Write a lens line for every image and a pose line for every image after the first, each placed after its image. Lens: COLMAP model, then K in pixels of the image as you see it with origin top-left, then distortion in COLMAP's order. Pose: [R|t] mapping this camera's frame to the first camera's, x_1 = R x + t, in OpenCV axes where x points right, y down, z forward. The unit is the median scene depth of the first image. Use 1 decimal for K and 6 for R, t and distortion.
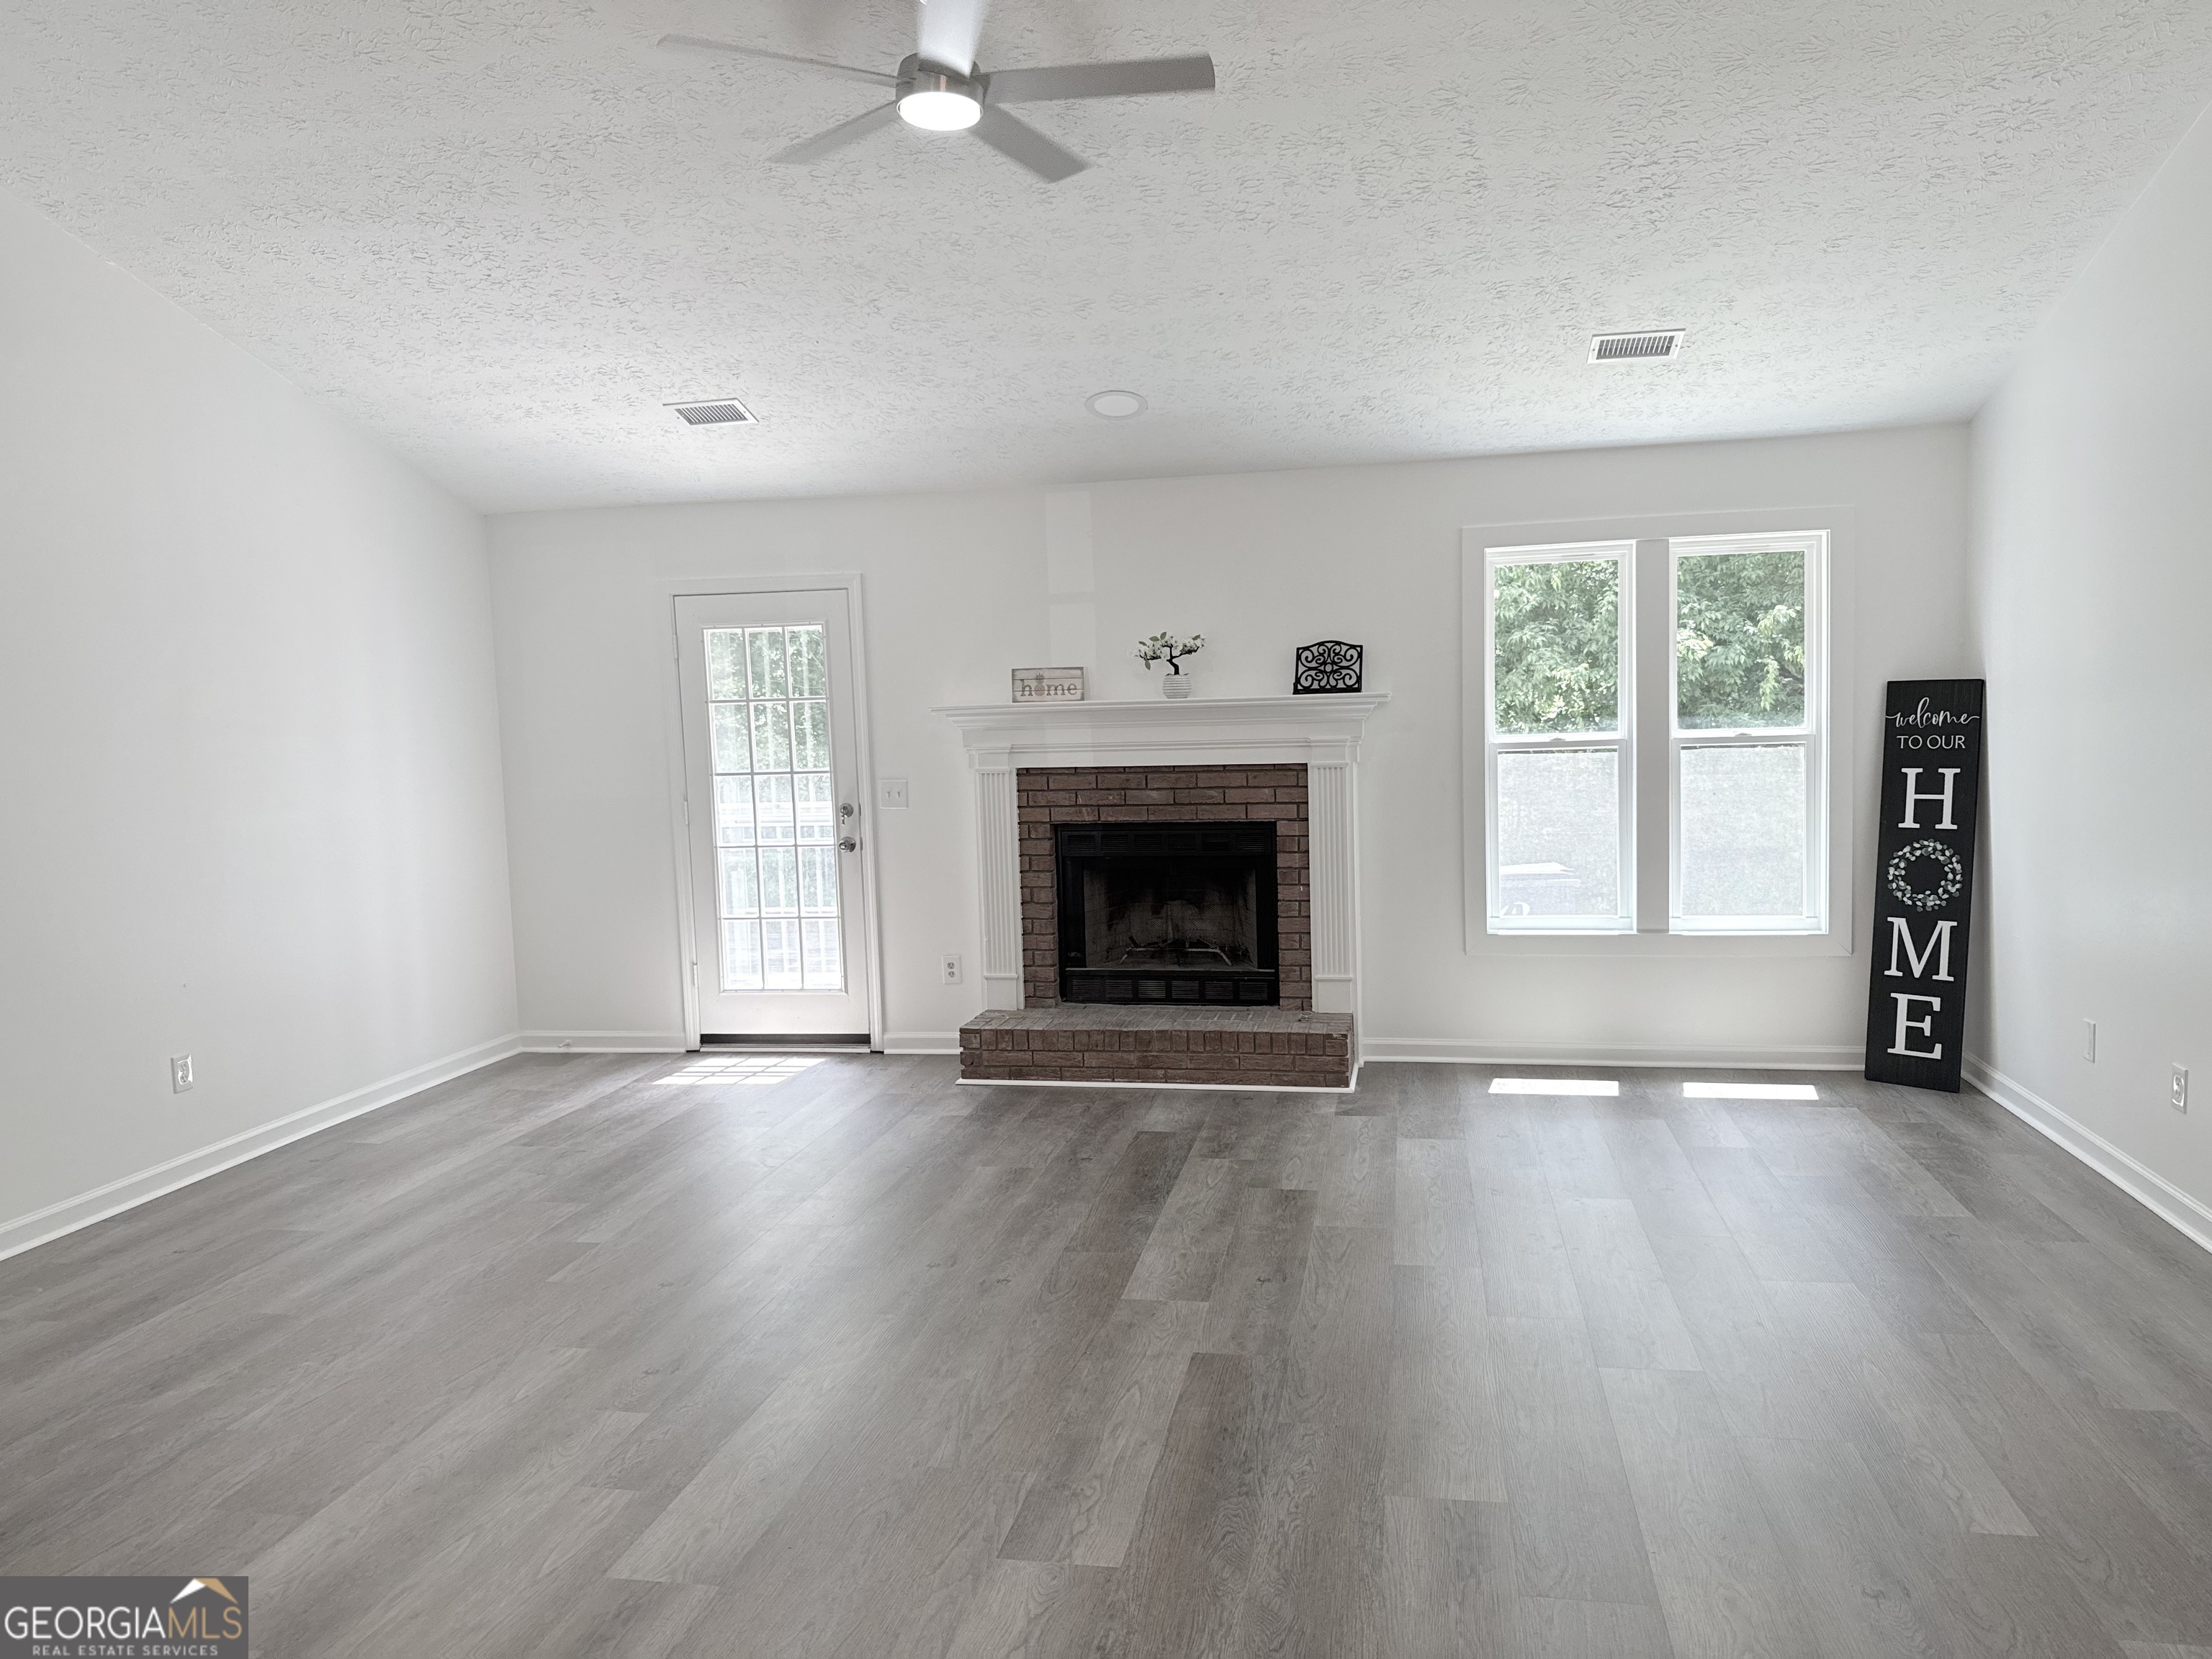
lens RADIAL K [[1547.6, 0, 1105.7], [0, 1547.6, 837.0], [0, 0, 1]] dist [0.135657, -0.247862]
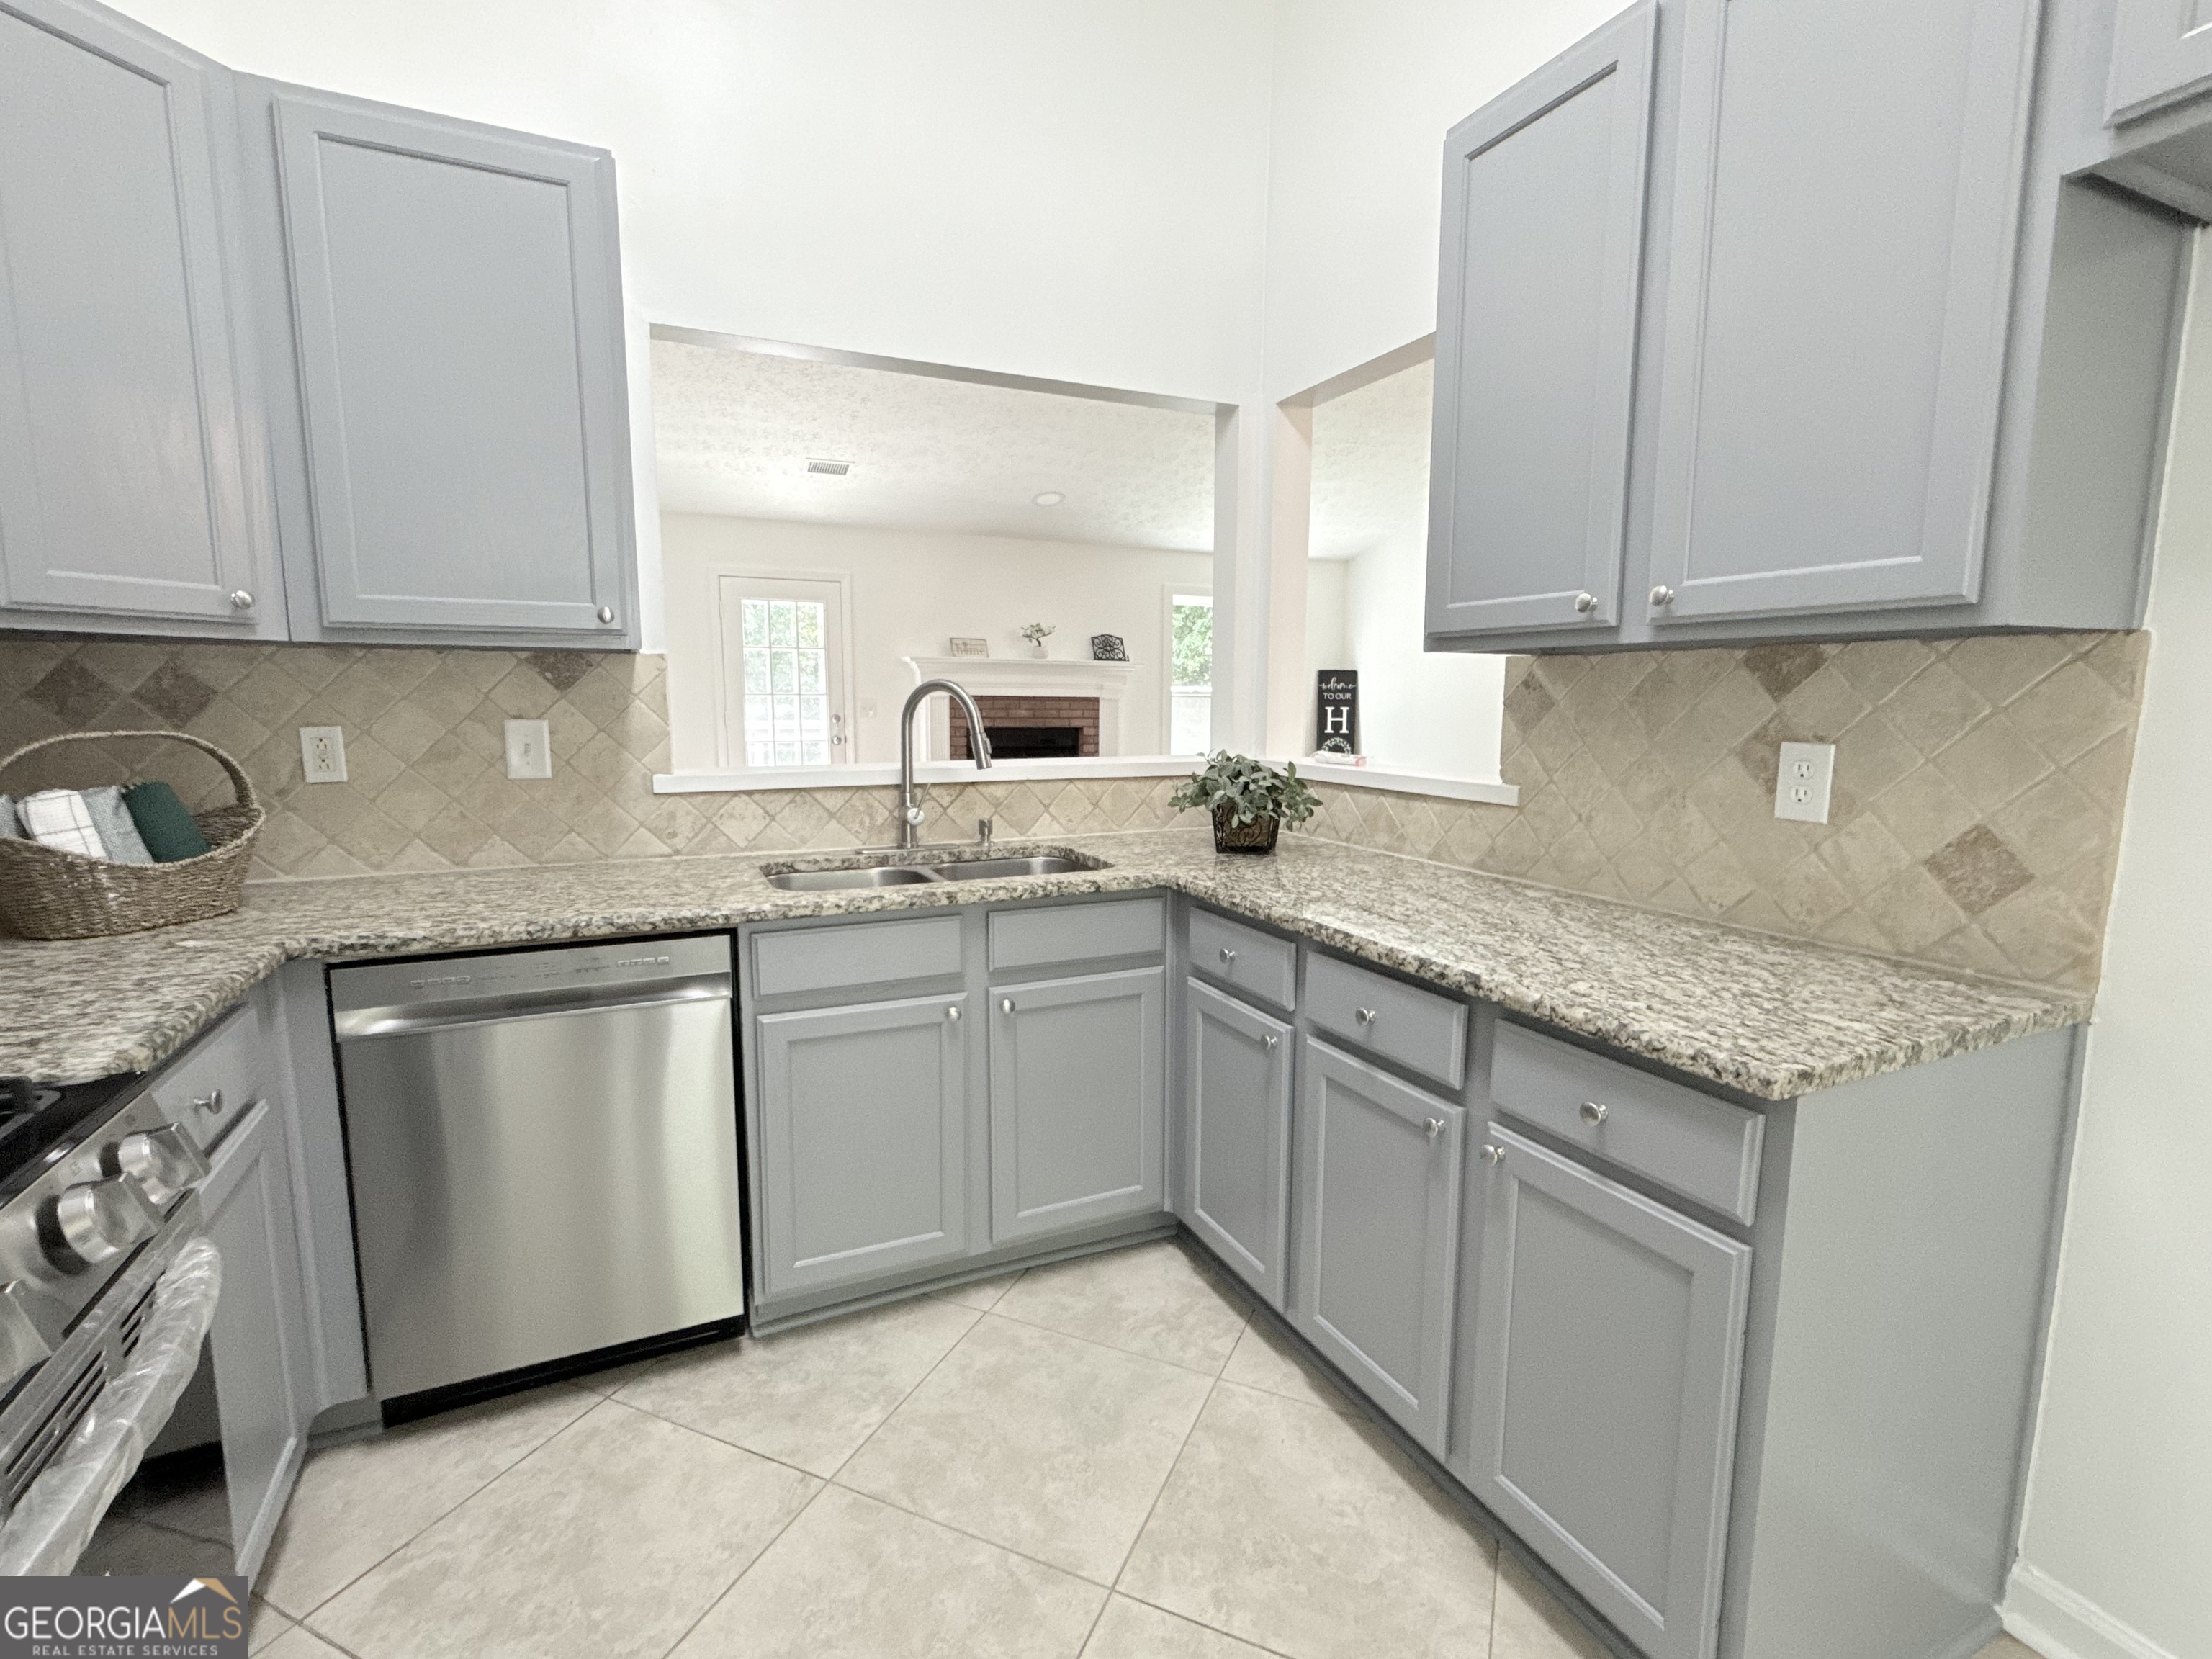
lens RADIAL K [[1024.0, 0, 1106.0], [0, 1024.0, 829.5], [0, 0, 1]] dist [0.001593, 0.000549]
pose [[0.809465, -0.040611, 0.585763, -0.628718], [0.018430, 0.998871, 0.043783, 0.062505], [-0.586879, -0.024645, 0.809299, -0.038315]]
